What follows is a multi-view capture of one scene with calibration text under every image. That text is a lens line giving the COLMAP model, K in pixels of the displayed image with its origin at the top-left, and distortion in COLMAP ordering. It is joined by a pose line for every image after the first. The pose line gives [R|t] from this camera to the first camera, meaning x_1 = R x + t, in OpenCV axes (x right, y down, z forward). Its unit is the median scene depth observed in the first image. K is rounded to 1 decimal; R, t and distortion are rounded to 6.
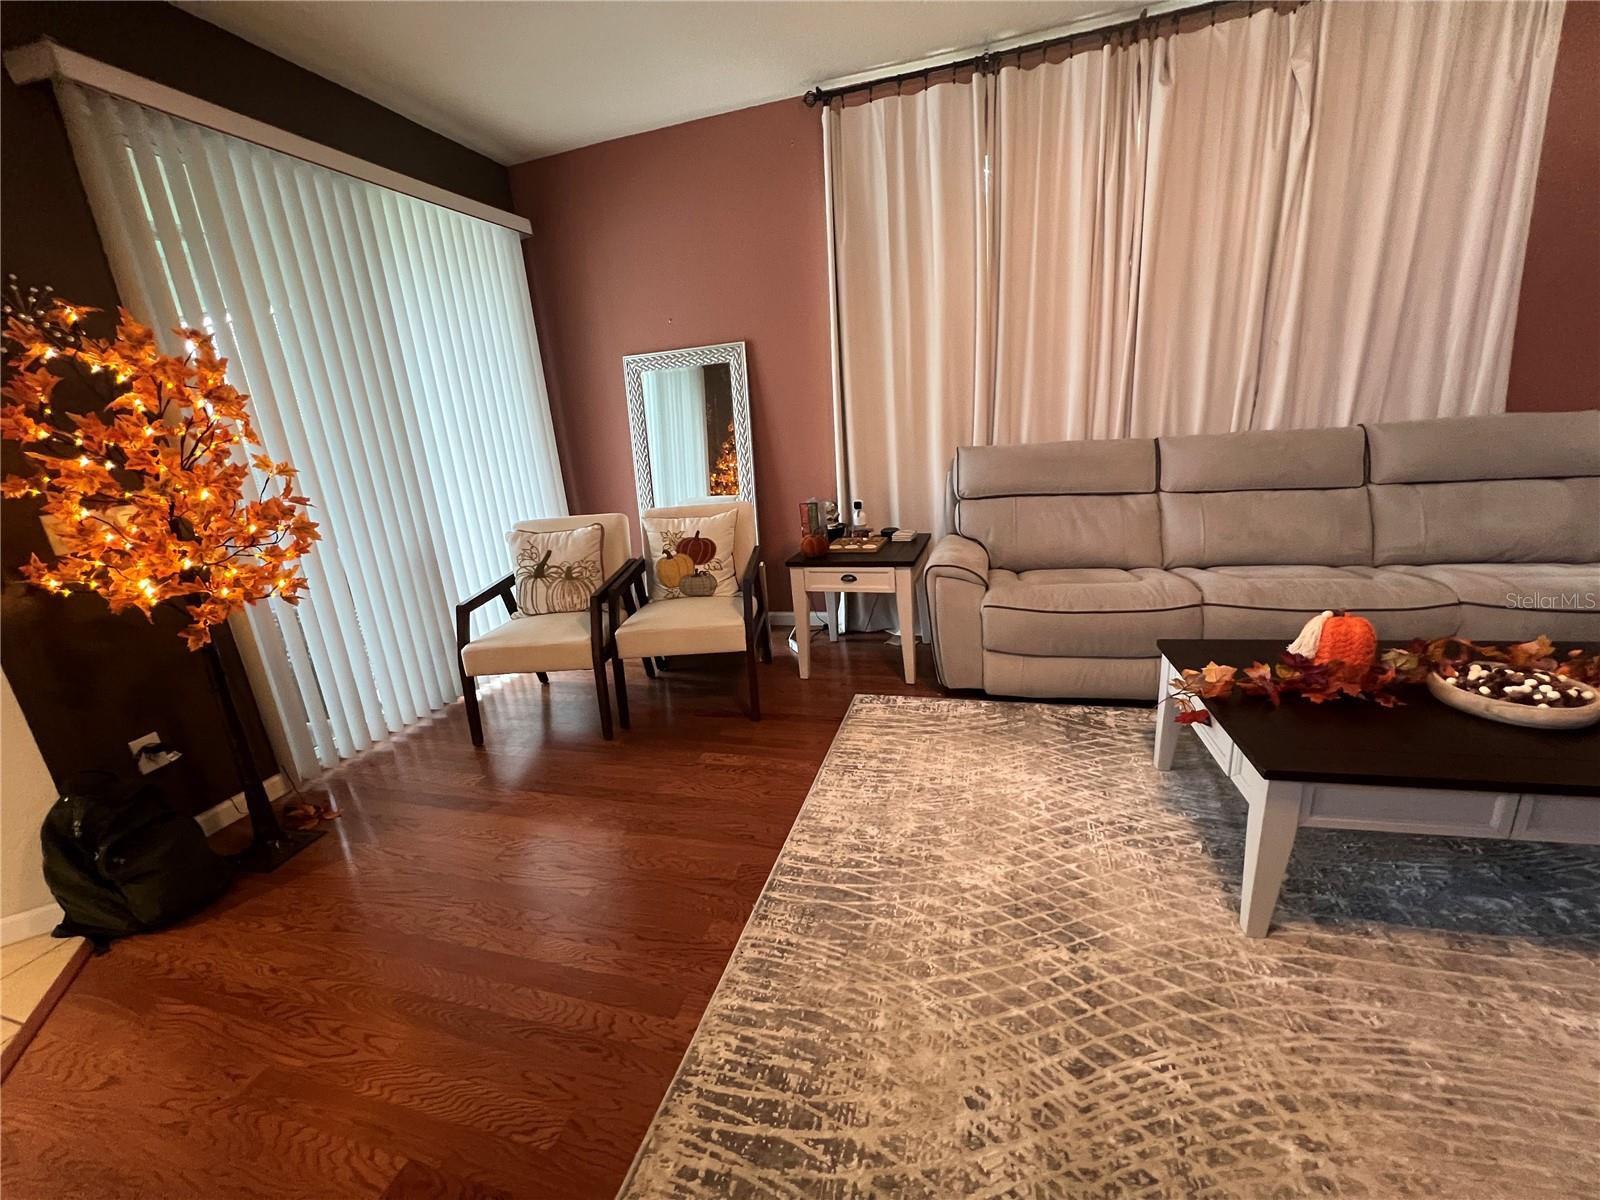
lens RADIAL K [[643.3, 0, 795.8], [0, 643.3, 591.9], [0, 0, 1]] dist [-0.004149, 0.001790]
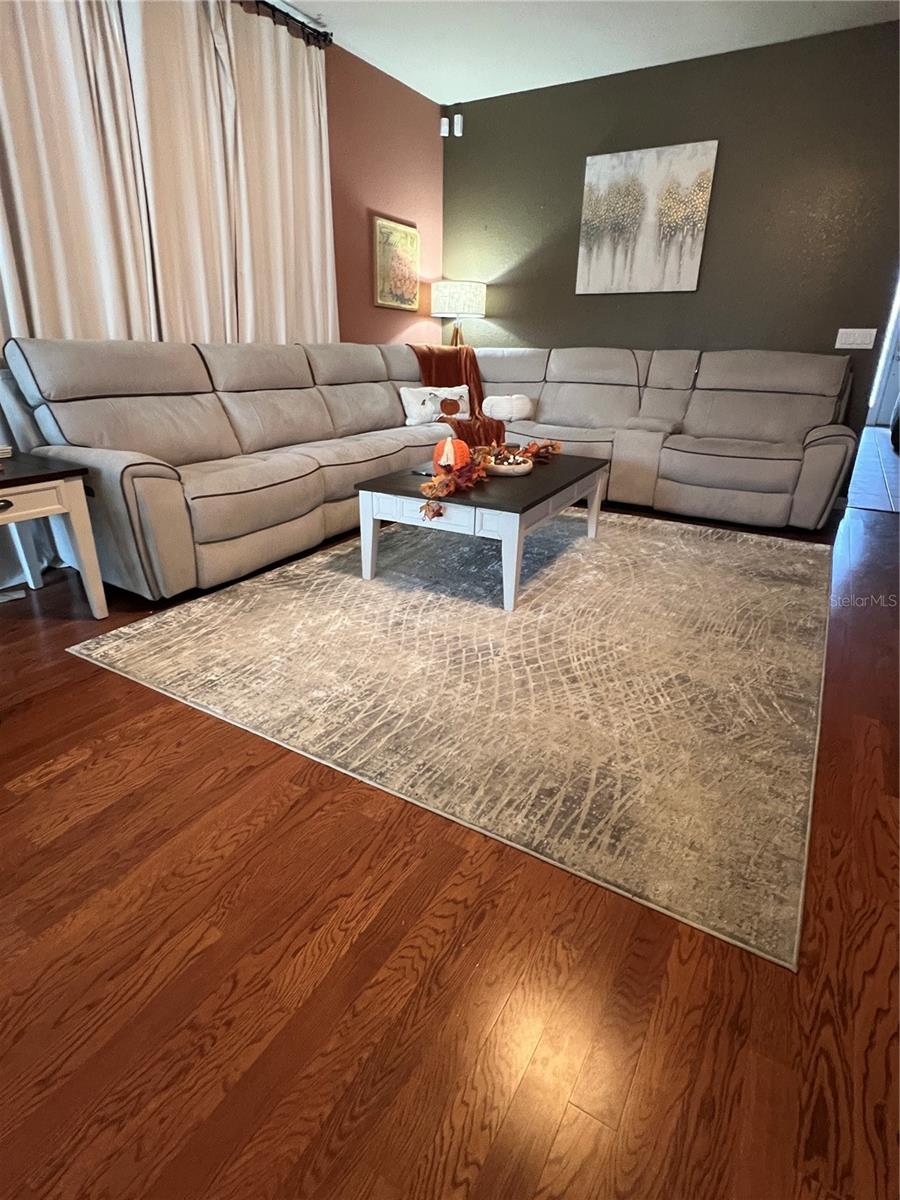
lens RADIAL K [[625.2, 0, 449.8], [0, 625.2, 593.5], [0, 0, 1]] dist [-0.003954, 0.003734]
pose [[0.243252, -0.282648, 0.927868, -0.921772], [0.221692, 0.947481, 0.230503, 0.045836], [-0.944289, 0.149631, 0.293137, 0.630318]]
